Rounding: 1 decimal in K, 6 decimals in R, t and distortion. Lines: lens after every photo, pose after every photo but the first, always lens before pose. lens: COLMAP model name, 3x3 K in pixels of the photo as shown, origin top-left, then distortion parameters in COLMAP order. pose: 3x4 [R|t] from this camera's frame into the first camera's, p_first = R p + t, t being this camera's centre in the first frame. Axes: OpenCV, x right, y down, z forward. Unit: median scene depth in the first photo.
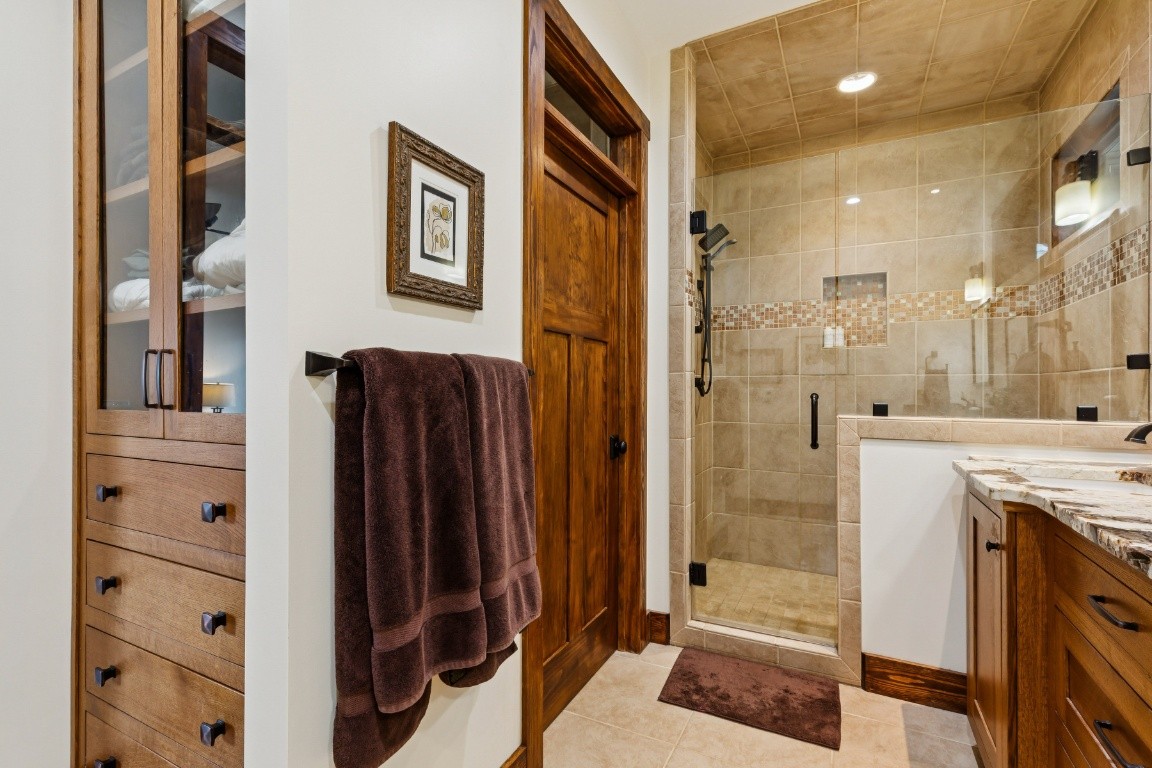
lens RADIAL K [[526.8, 0, 577.0], [0, 526.8, 385.3], [0, 0, 1]] dist [0.005145, -0.000654]
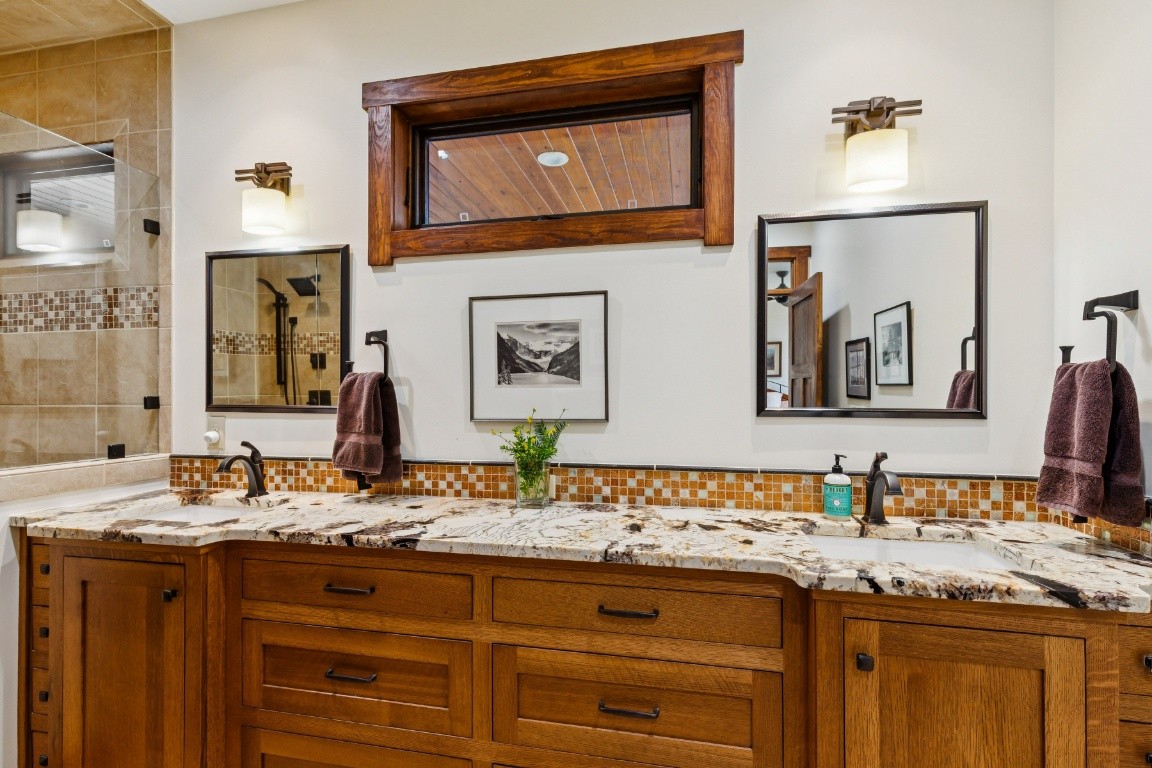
lens RADIAL K [[526.8, 0, 575.2], [0, 526.8, 392.2], [0, 0, 1]] dist [0.005145, -0.000654]
pose [[-0.274292, 0.005163, 0.961633, -0.309003], [-0.005638, 0.999960, -0.006976, -0.062402], [-0.961630, -0.007335, -0.274252, 0.408265]]
